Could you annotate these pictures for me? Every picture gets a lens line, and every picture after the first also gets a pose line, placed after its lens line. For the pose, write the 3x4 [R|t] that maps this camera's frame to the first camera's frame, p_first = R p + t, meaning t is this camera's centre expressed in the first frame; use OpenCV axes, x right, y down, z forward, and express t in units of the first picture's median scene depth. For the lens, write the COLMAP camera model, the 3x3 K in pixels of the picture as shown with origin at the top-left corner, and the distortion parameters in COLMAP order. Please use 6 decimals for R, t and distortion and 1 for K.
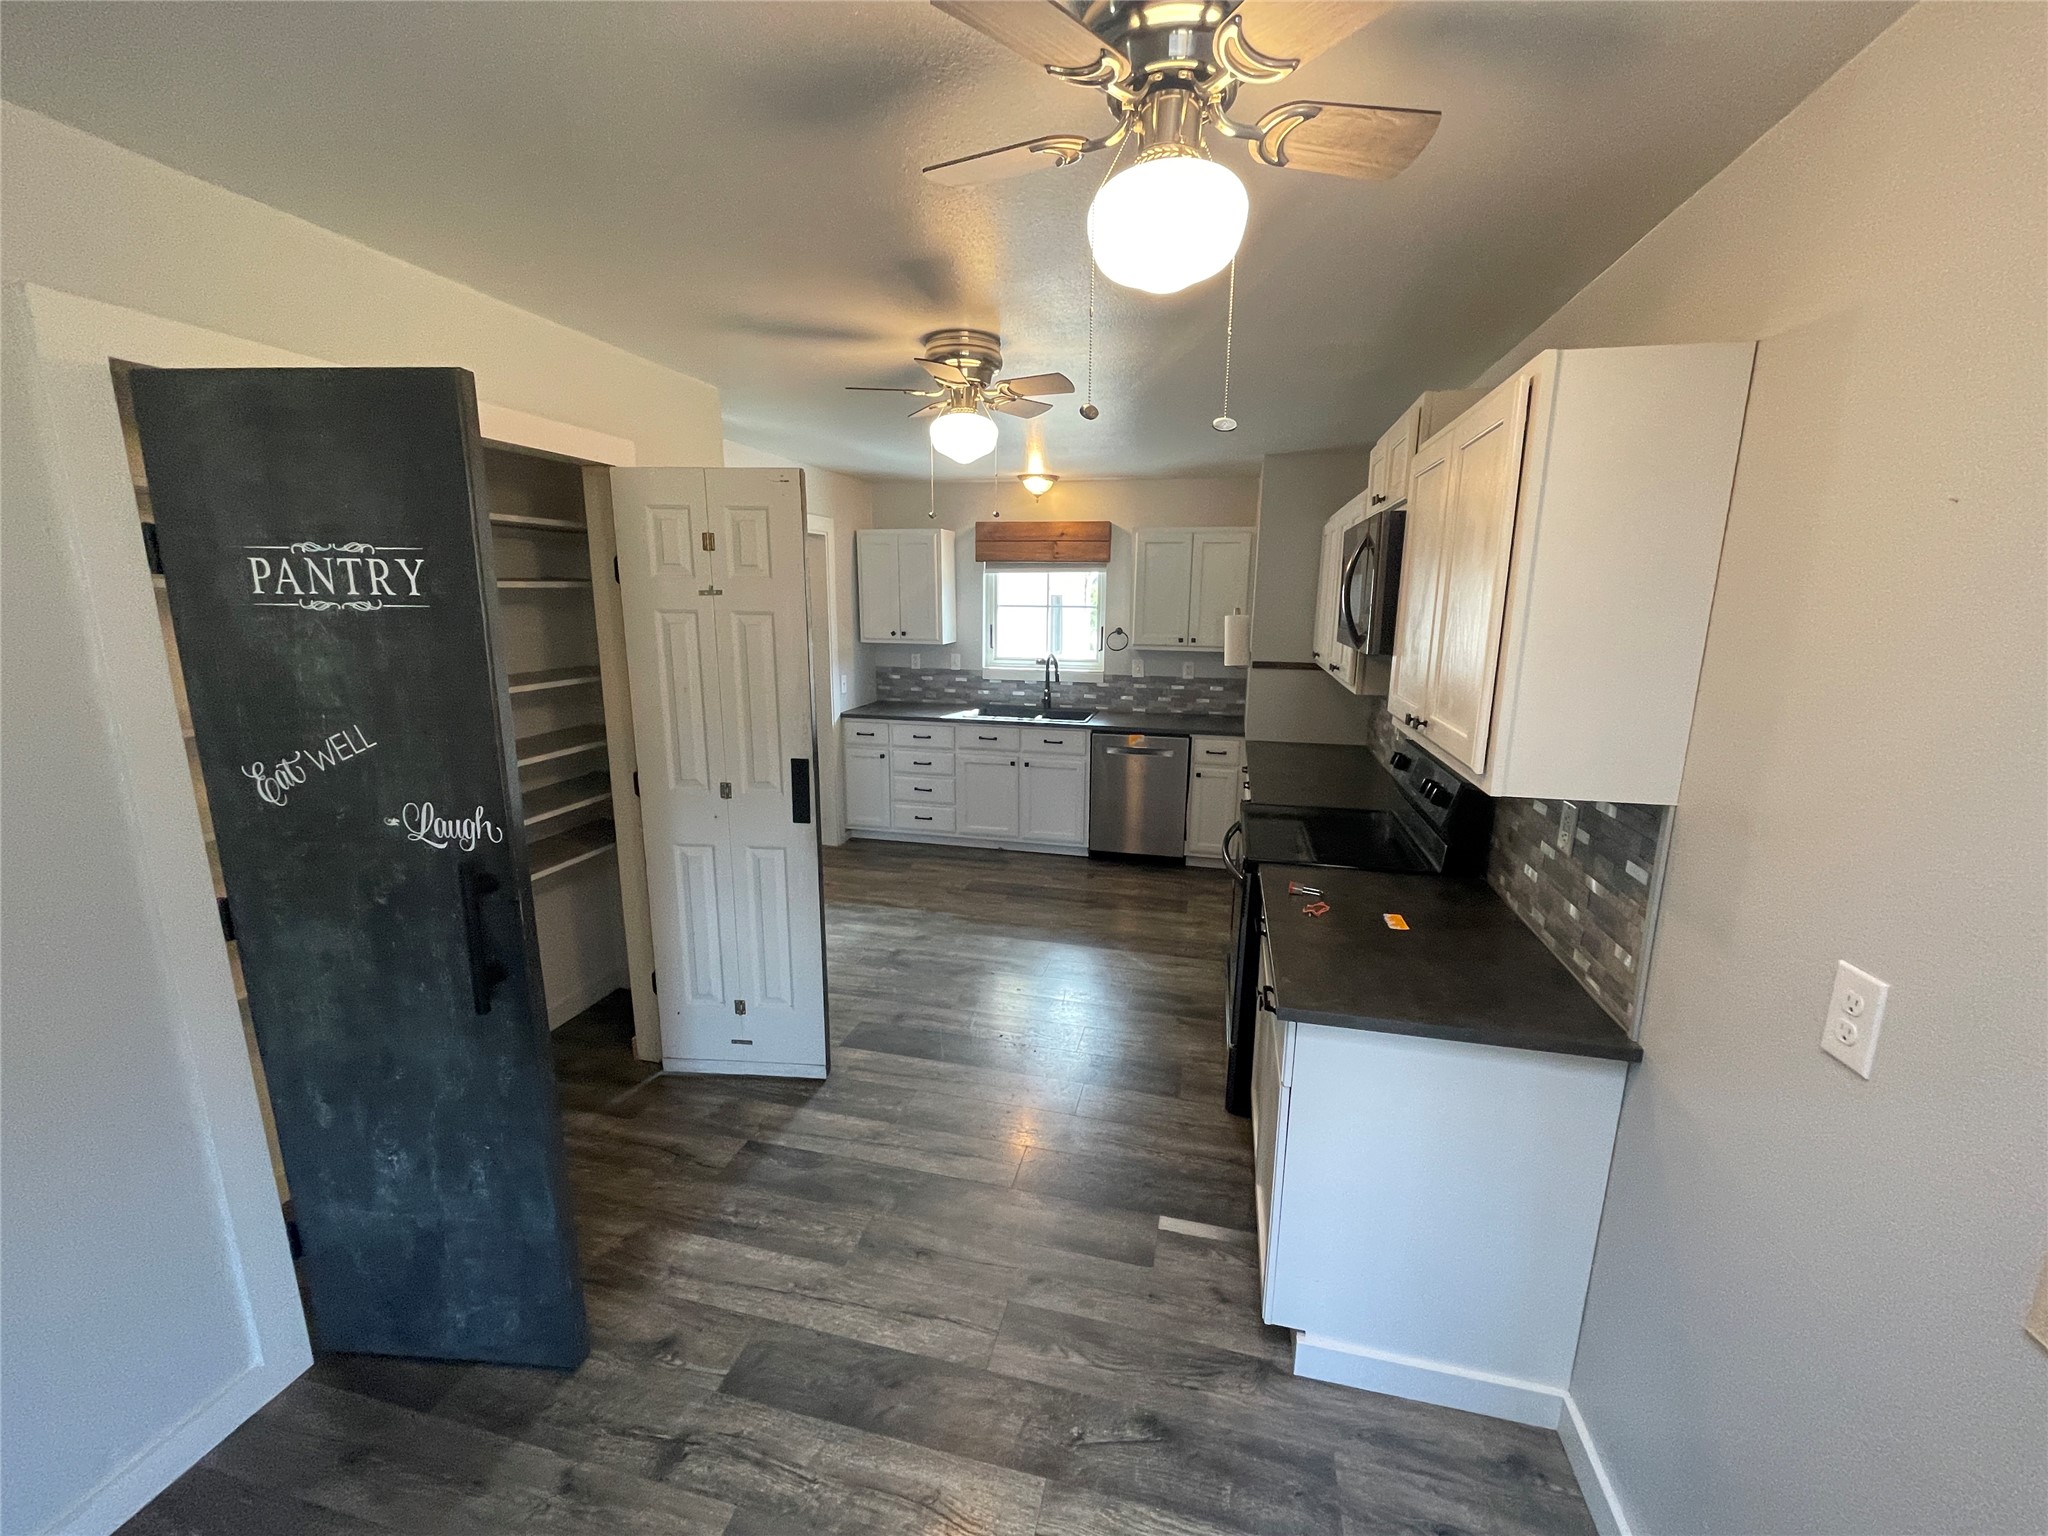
lens RADIAL K [[822.3, 0, 1026.3], [0, 822.3, 770.0], [0, 0, 1]] dist [-0.003548, -0.000403]
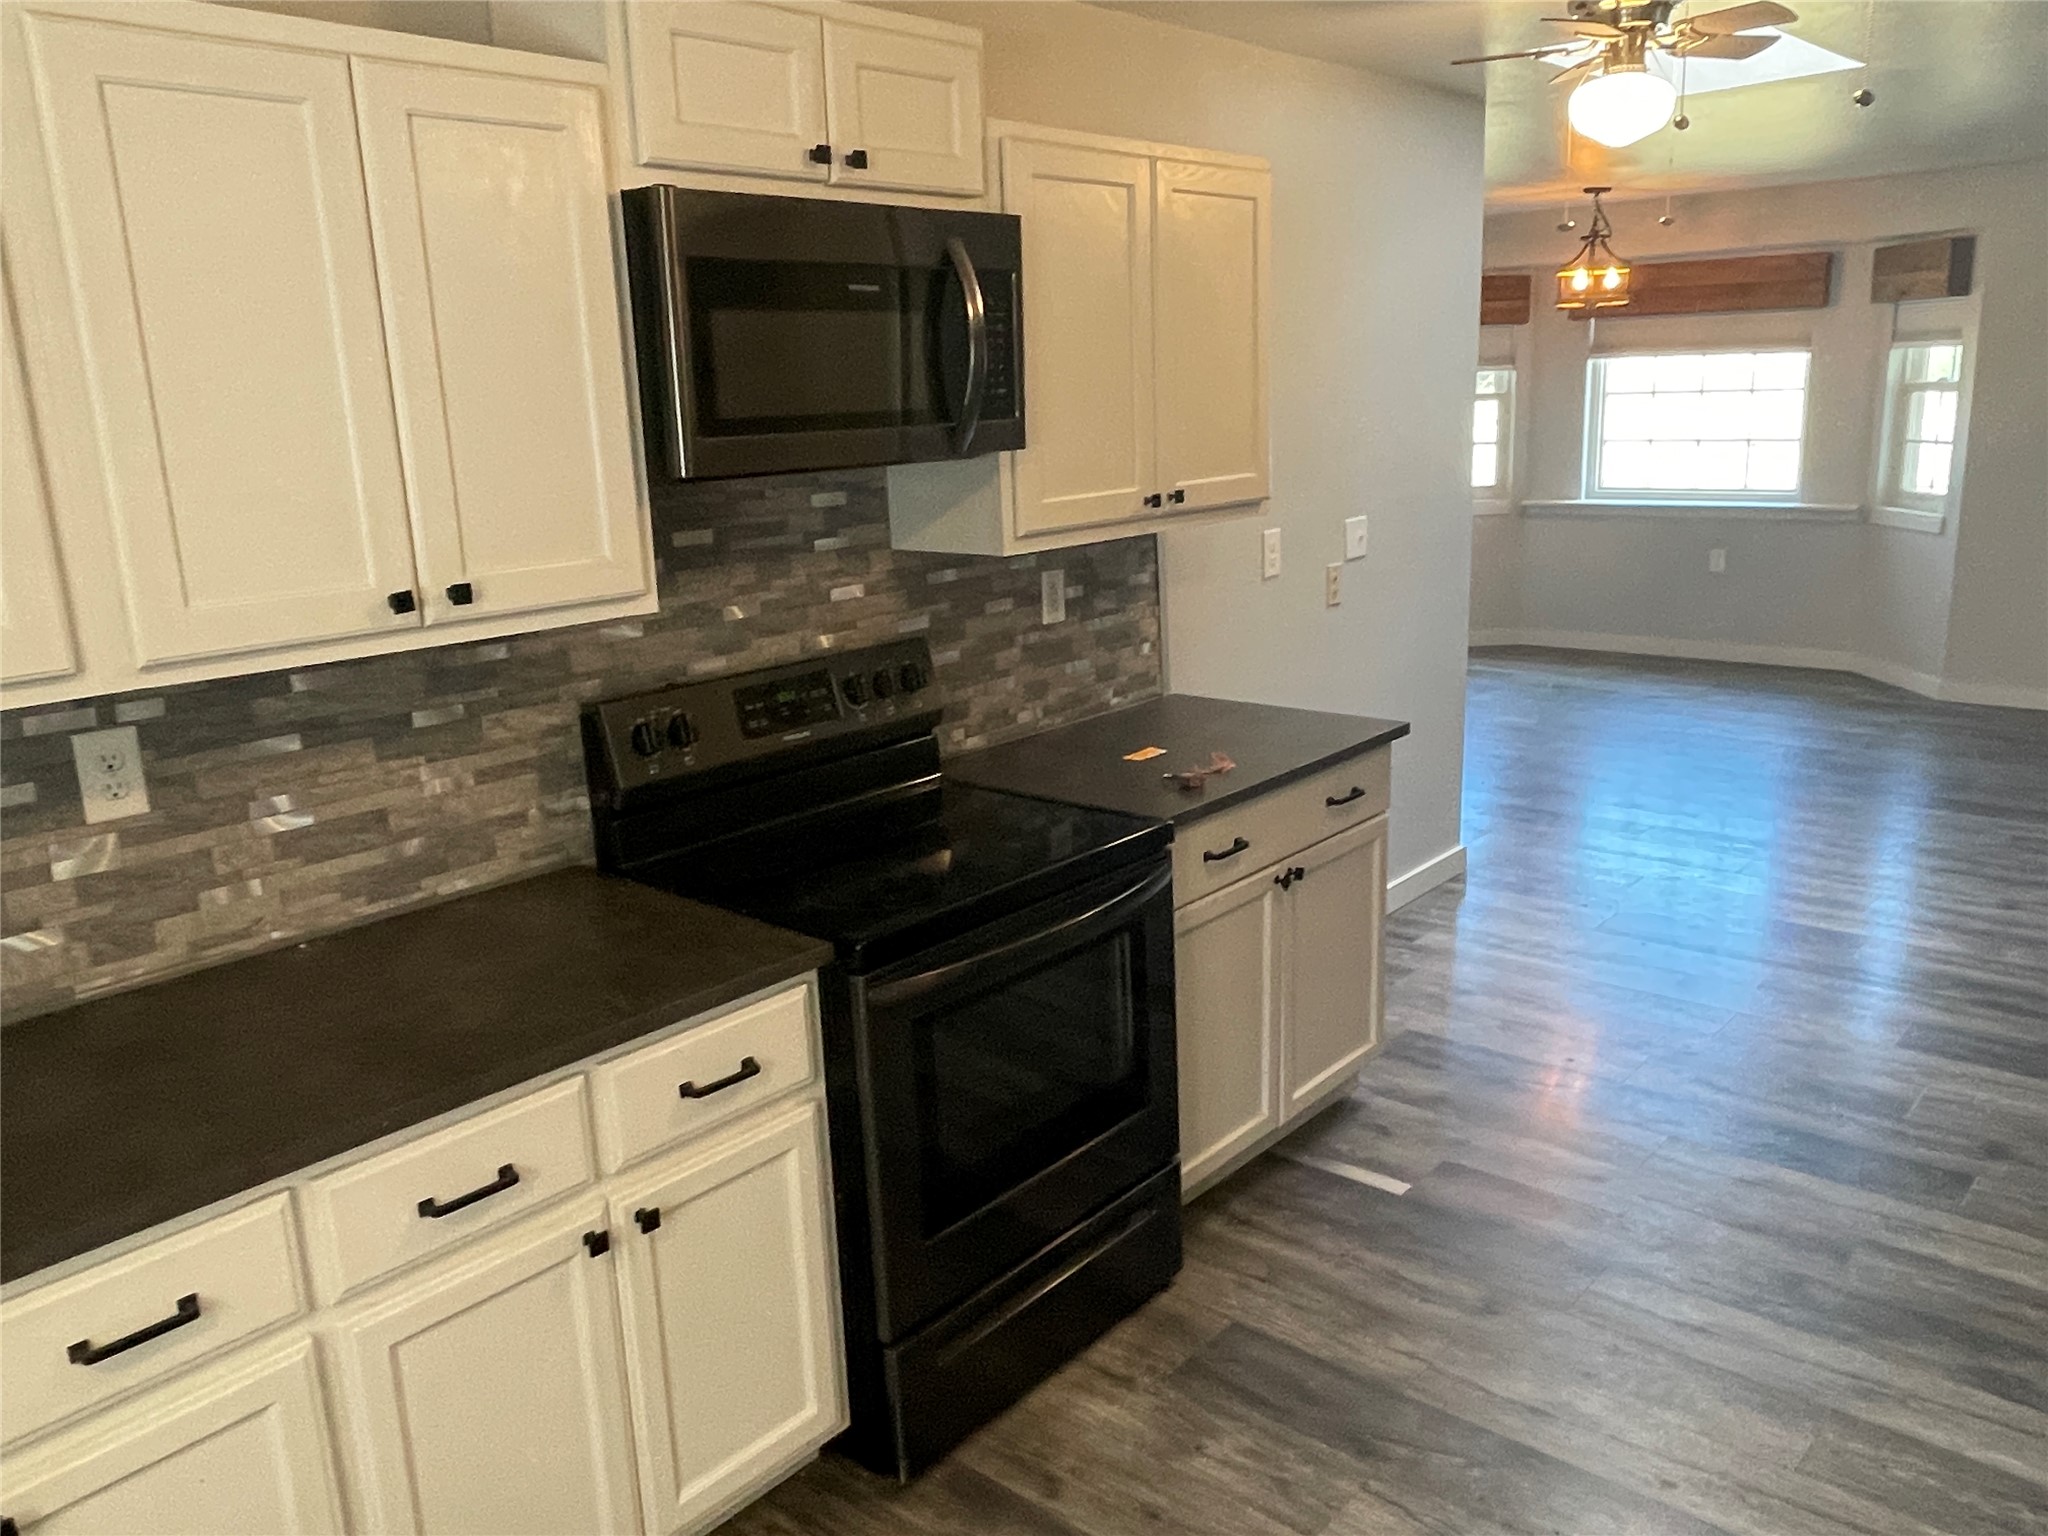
lens RADIAL K [[1548.9, 0, 1027.7], [0, 1548.9, 774.2], [0, 0, 1]] dist [0.000705, -0.004674]
pose [[-0.883375, -0.093692, 0.459206, -0.223532], [0.124023, 0.898152, 0.421832, -0.660129], [-0.451959, 0.429588, -0.781785, 3.233245]]
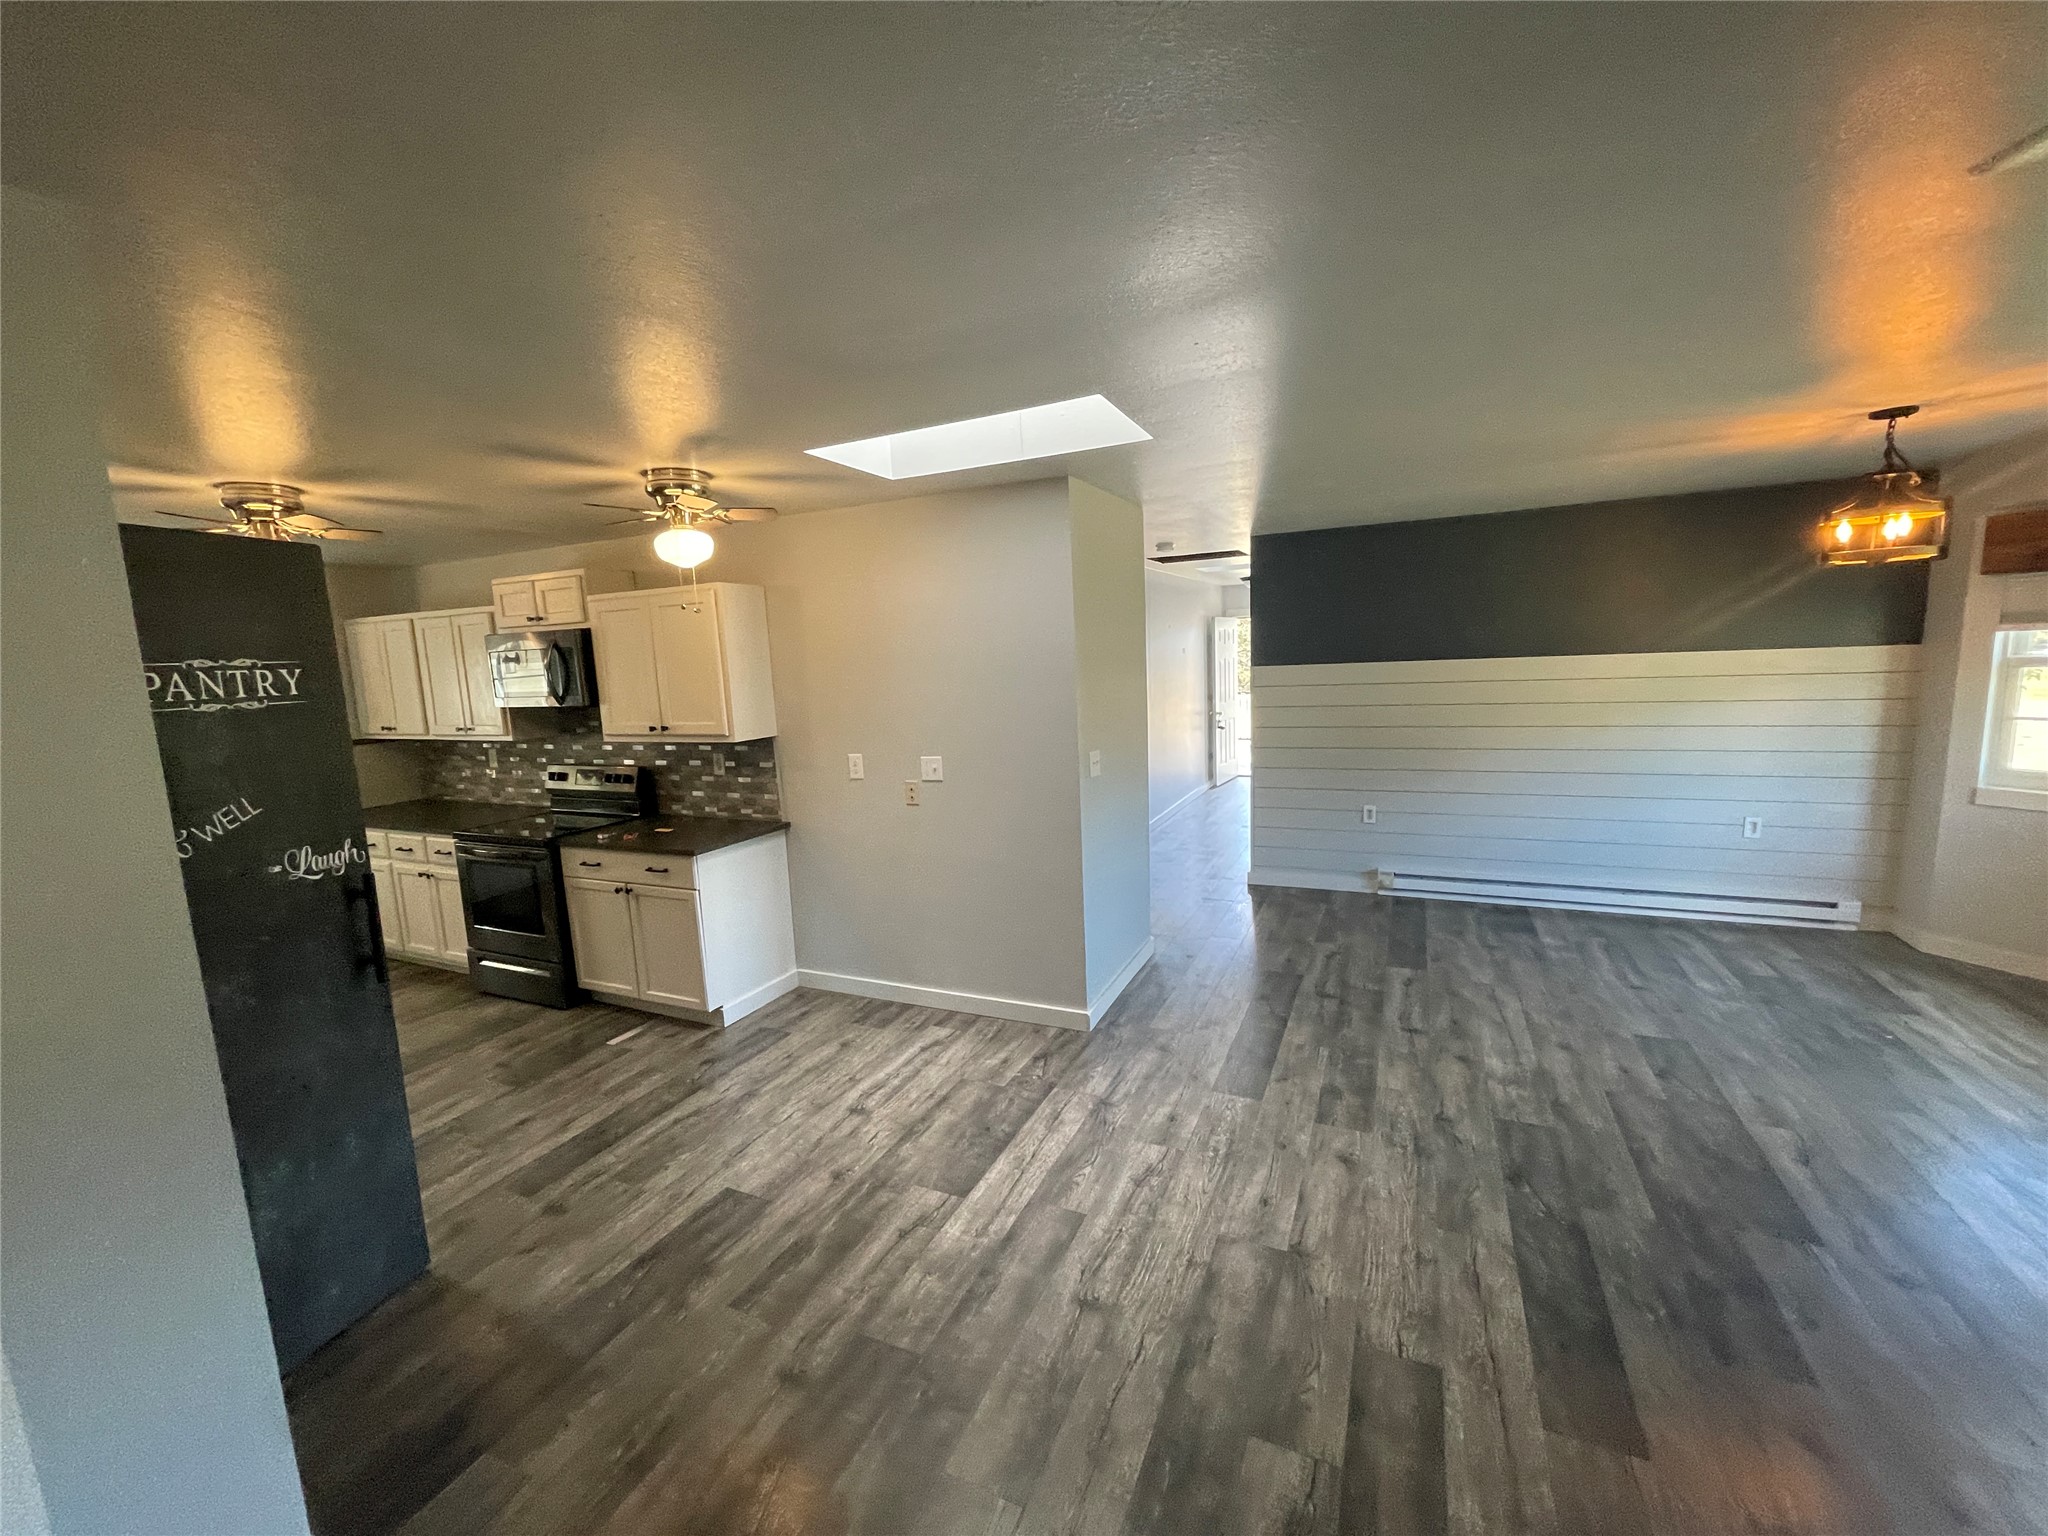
lens RADIAL K [[822.3, 0, 1026.3], [0, 822.3, 770.0], [0, 0, 1]] dist [-0.003548, -0.000403]
pose [[0.197618, -0.156111, 0.967769, -1.851137], [0.248069, 0.963068, 0.104697, 0.074832], [-0.948372, 0.219384, 0.229046, -0.475721]]
